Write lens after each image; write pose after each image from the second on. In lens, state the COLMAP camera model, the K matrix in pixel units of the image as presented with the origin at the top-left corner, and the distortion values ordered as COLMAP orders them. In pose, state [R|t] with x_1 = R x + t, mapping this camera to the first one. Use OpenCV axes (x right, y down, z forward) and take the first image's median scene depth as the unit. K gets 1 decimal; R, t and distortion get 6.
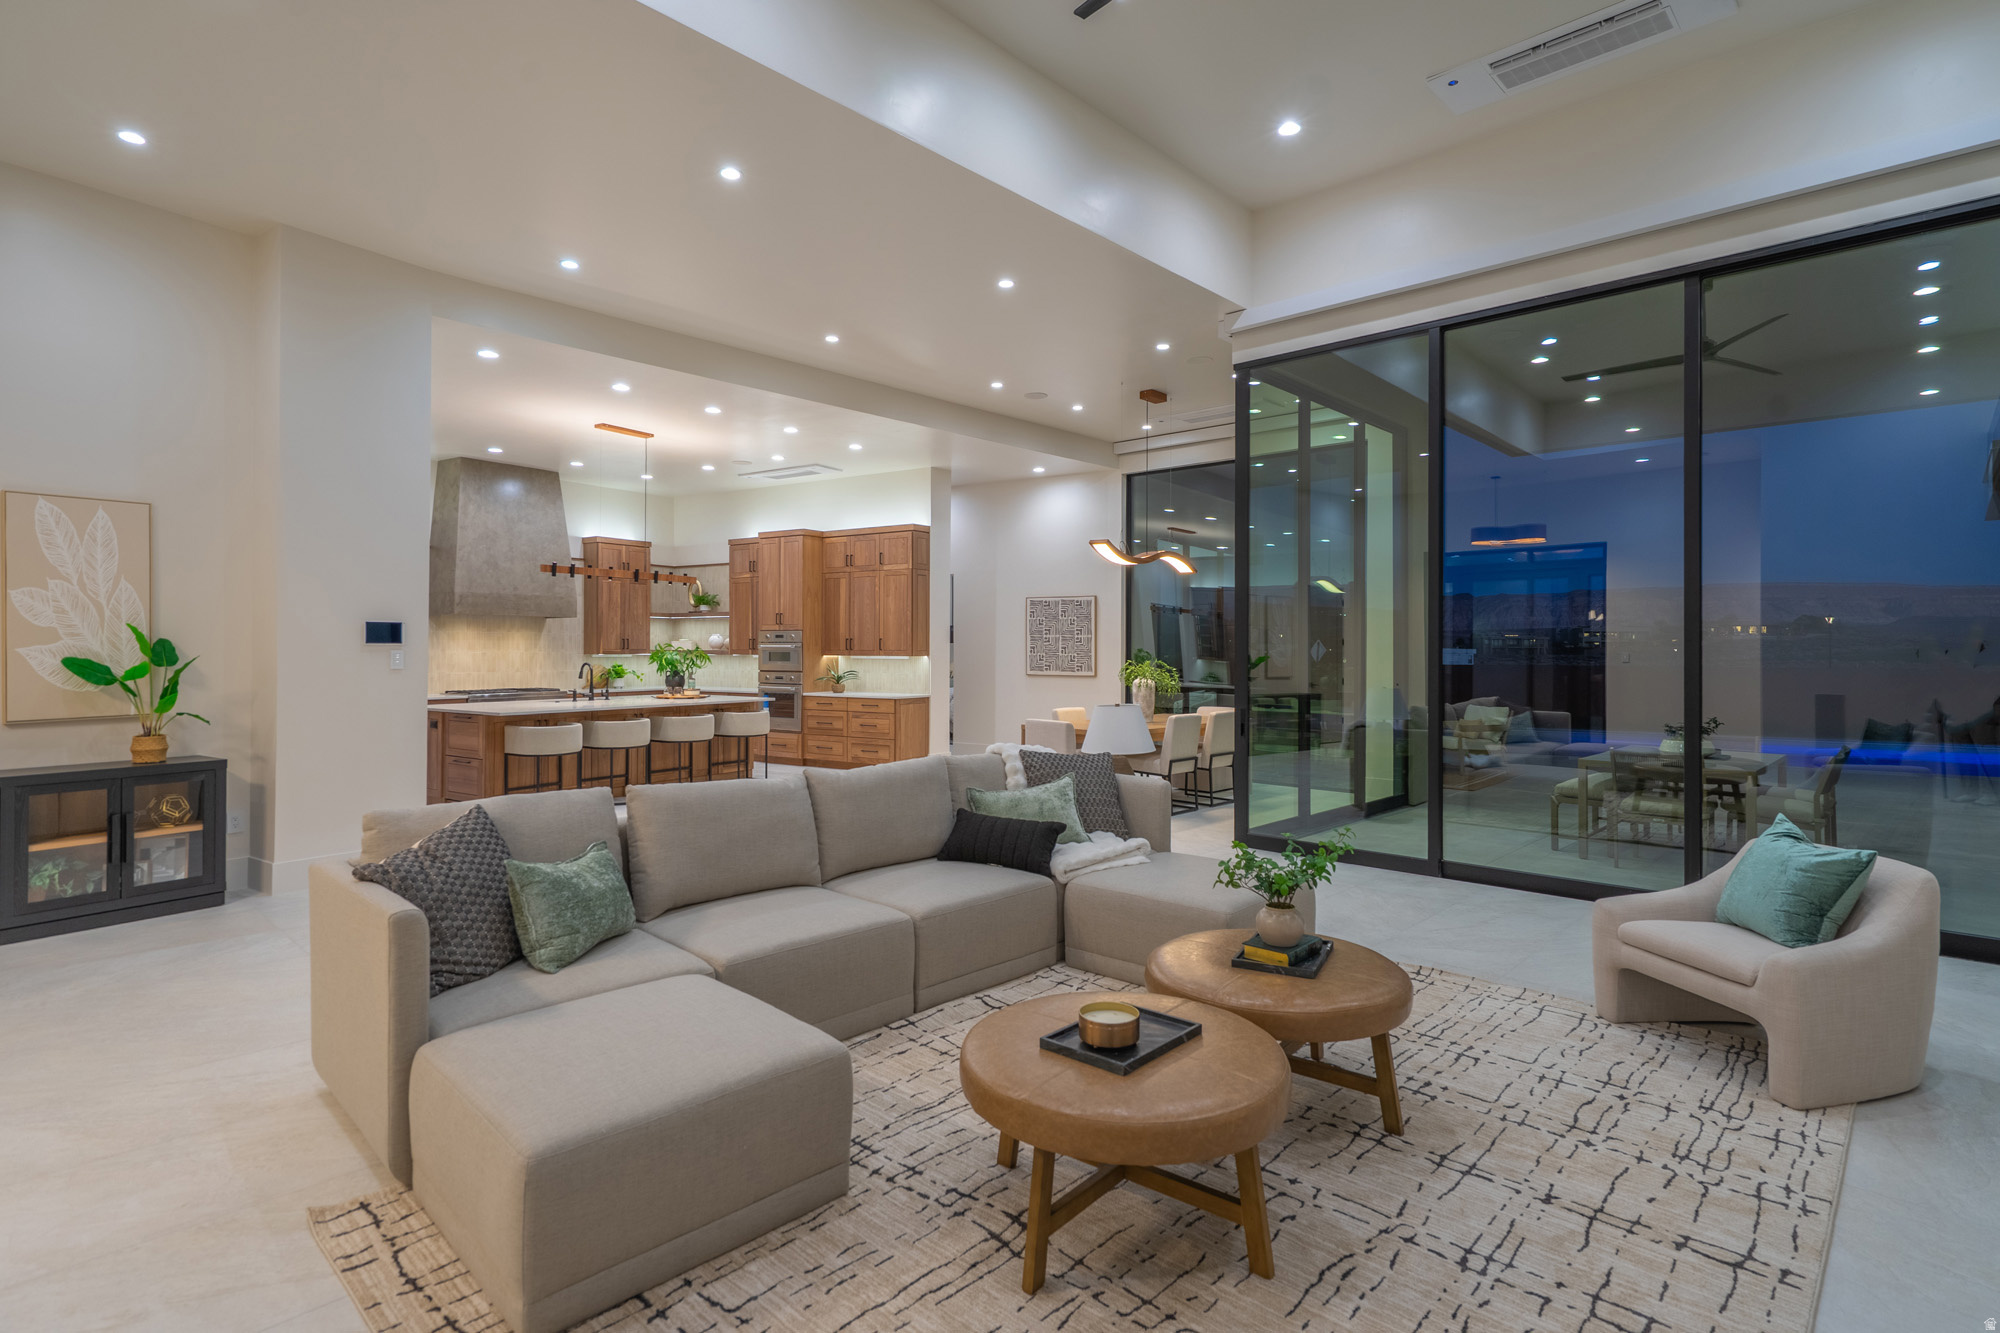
lens RADIAL K [[1004.2, 0, 1008.5], [0, 1004.2, 658.8], [0, 0, 1]] dist [0.003105, 0.000634]
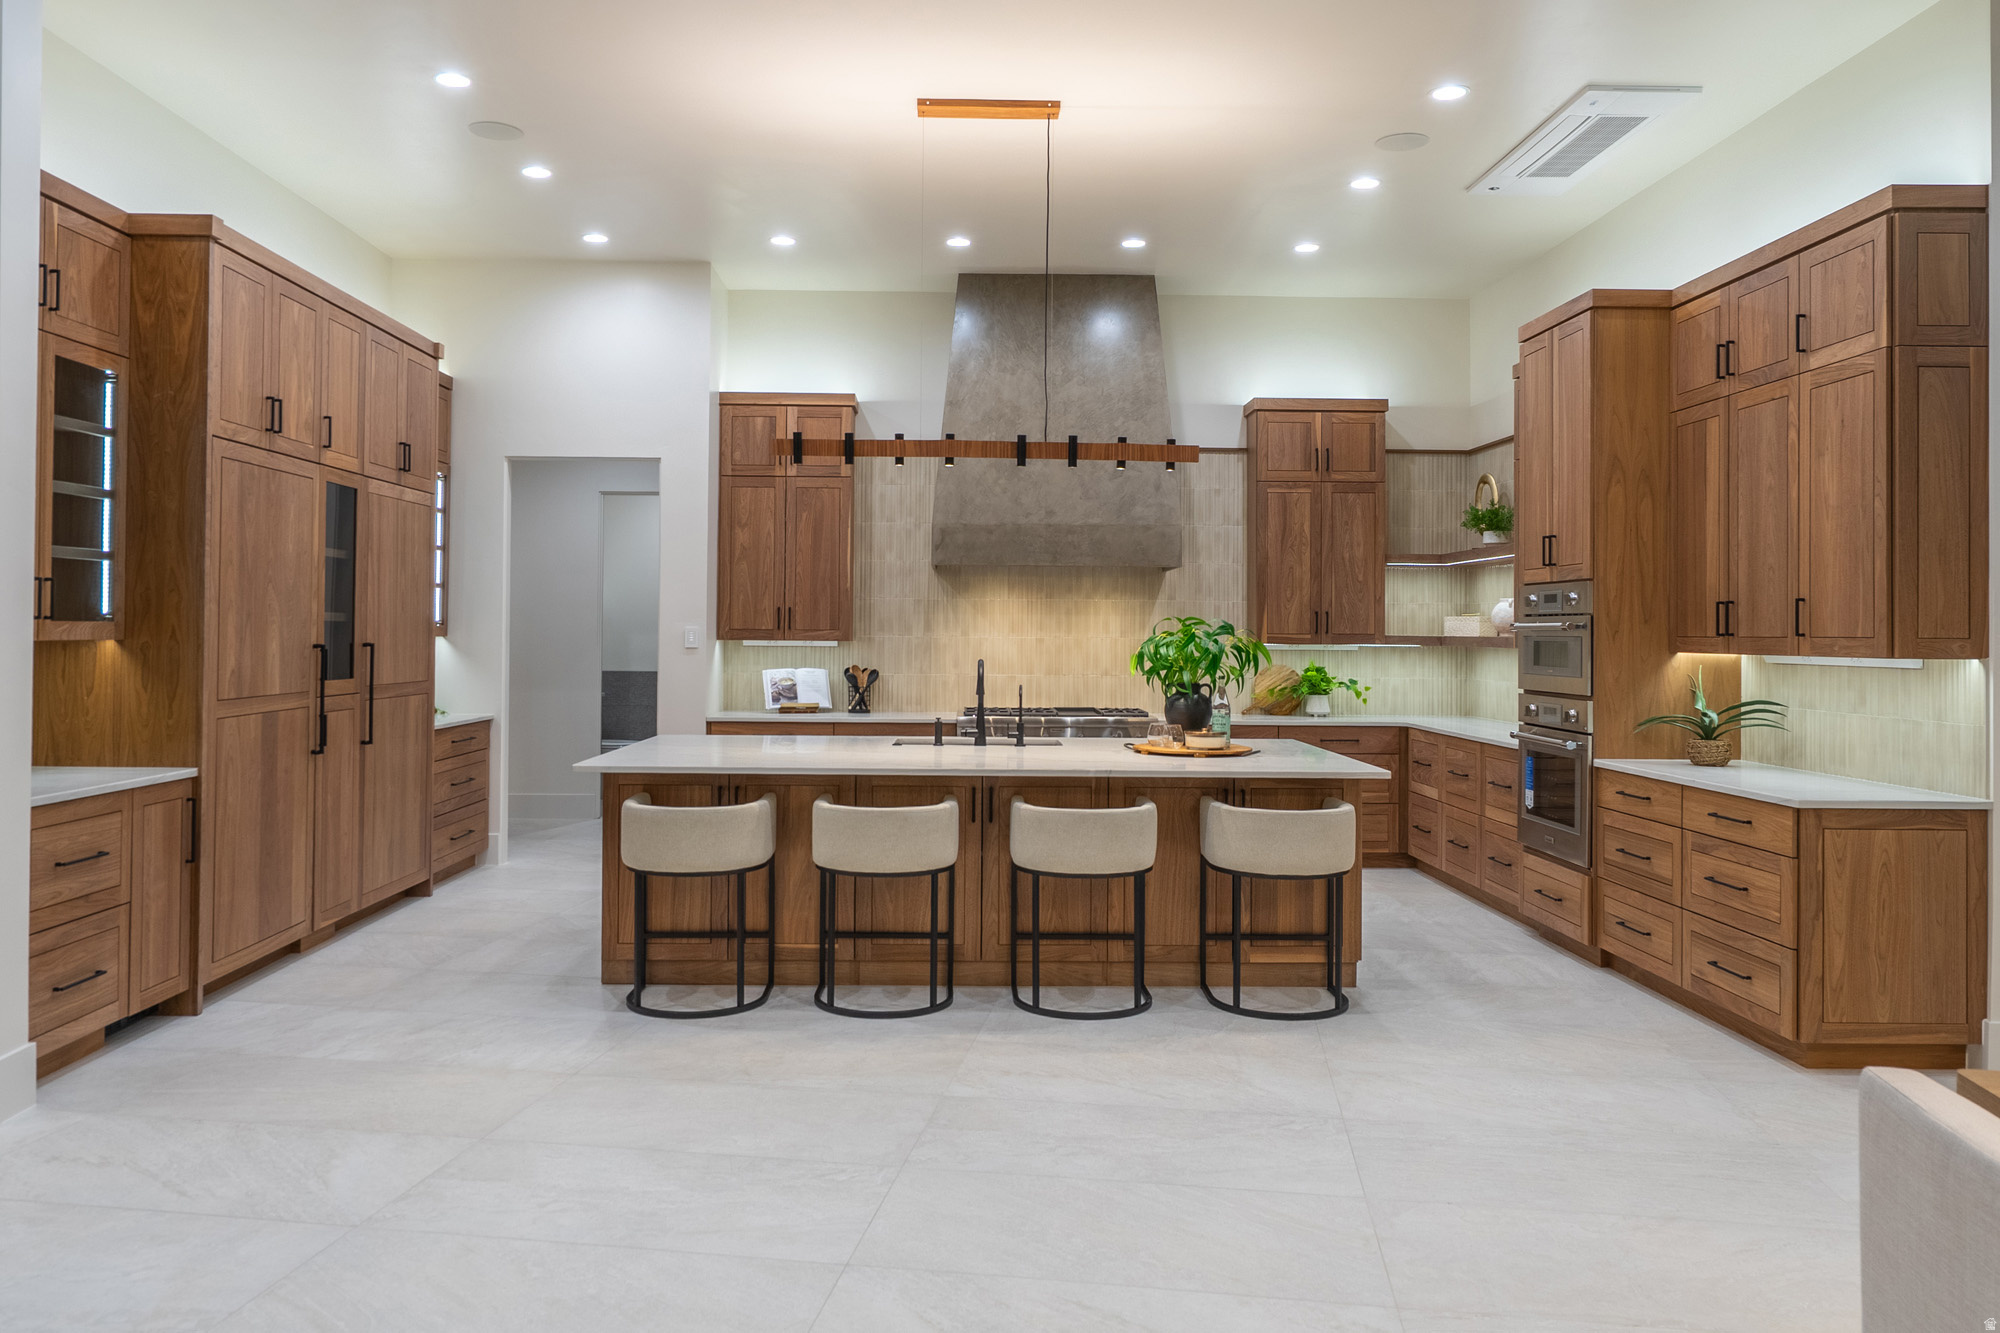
lens RADIAL K [[1445.9, 0, 968.1], [0, 1445.9, 614.6], [0, 0, 1]] dist [0.002065, 0.001010]
pose [[0.548666, -0.008468, -0.835999, 0.096410], [-0.016608, 0.999641, -0.021026, -0.001862], [0.835877, 0.025420, 0.548328, 0.541038]]
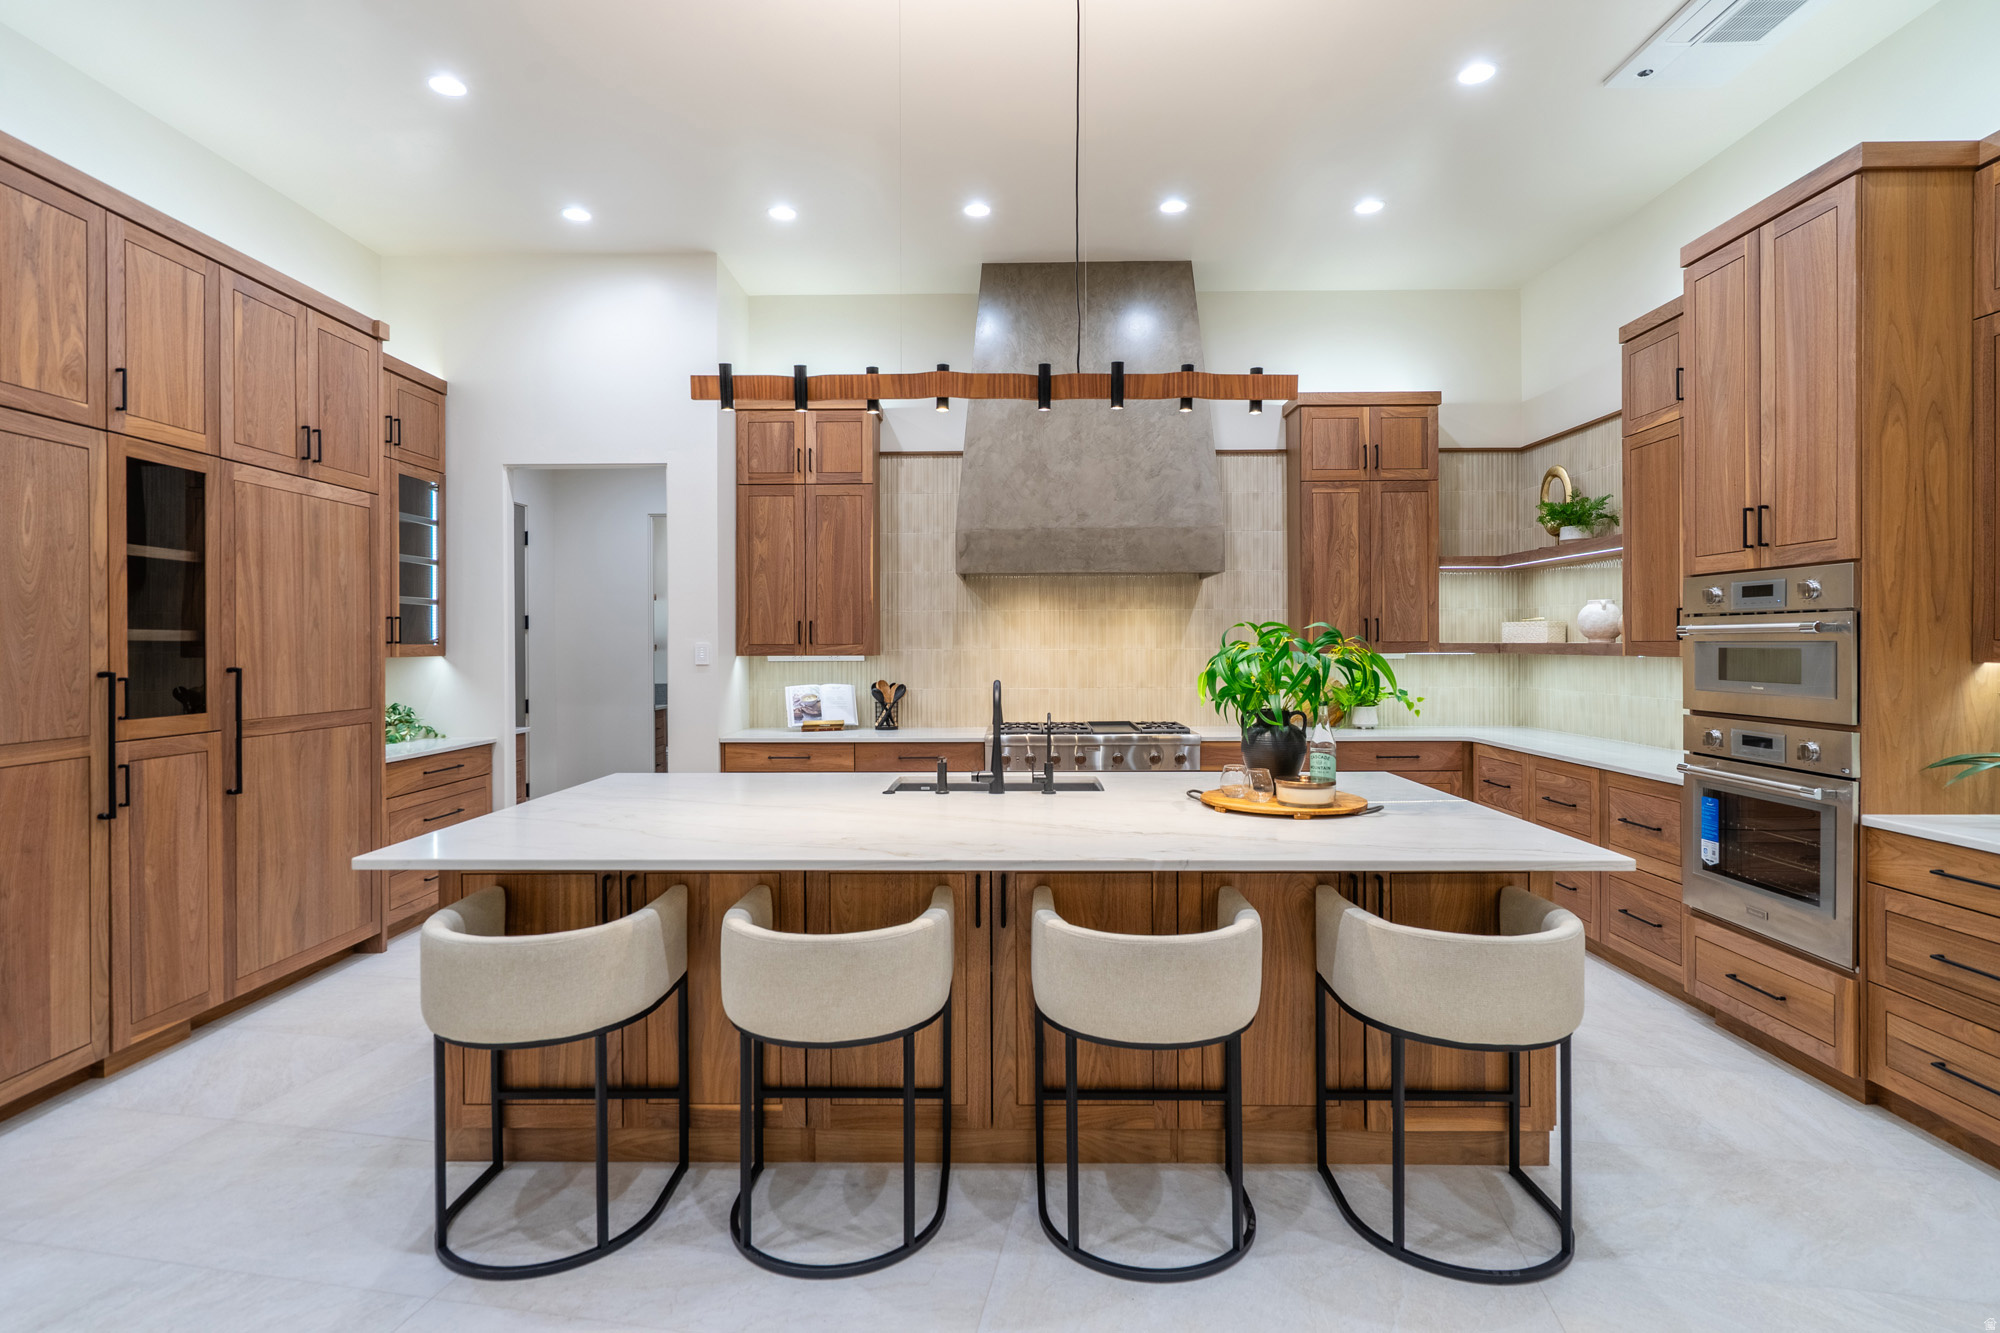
lens RADIAL K [[984.3, 0, 1000.0], [0, 984.3, 644.0], [0, 0, 1]] dist [0.000937, 0.000219]
pose [[0.528394, -0.004738, -0.848986, -0.111097], [-0.004873, 0.999951, -0.008613, -0.004667], [0.848985, 0.008689, 0.528345, 0.692339]]
